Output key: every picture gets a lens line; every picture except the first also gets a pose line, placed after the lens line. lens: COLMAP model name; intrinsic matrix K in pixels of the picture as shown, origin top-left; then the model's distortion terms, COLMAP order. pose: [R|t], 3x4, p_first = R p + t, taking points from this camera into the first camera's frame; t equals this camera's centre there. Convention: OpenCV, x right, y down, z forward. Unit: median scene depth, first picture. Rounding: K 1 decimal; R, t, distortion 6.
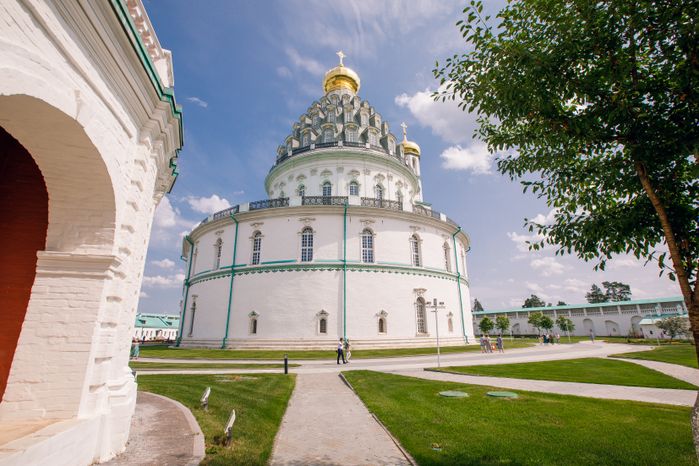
lens RADIAL K [[323.4, 0, 349.5], [0, 323.4, 233.0], [0, 0, 1]] dist [-0.059207, 0.024330]
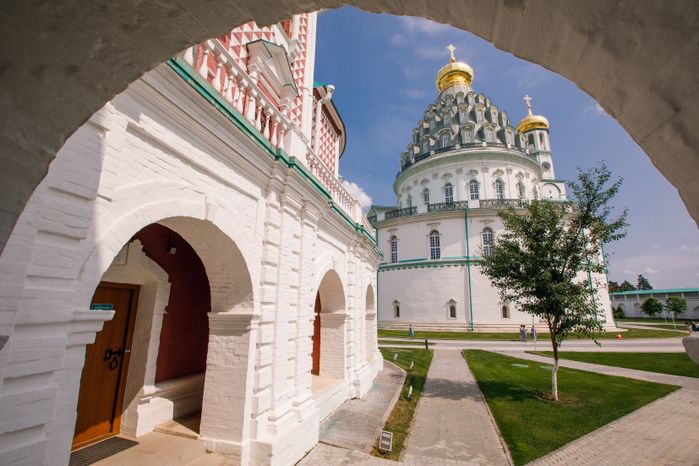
lens RADIAL K [[317.0, 0, 349.5], [0, 317.0, 233.0], [0, 0, 1]] dist [-0.059727, 0.020792]
pose [[0.920258, -0.068040, -0.385352, 0.024623], [0.092800, 0.994622, 0.045999, -0.067743], [0.380150, -0.078092, 0.921622, -0.152080]]
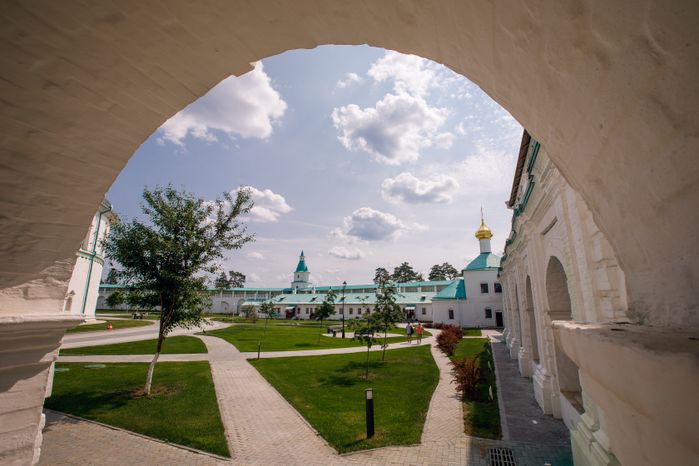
lens RADIAL K [[317.0, 0, 349.5], [0, 317.0, 233.0], [0, 0, 1]] dist [-0.059727, 0.020792]
pose [[0.516631, 0.203092, 0.831773, -0.043814], [-0.261563, 0.962457, -0.072539, -0.057318], [-0.815278, -0.180084, 0.550356, -0.122737]]
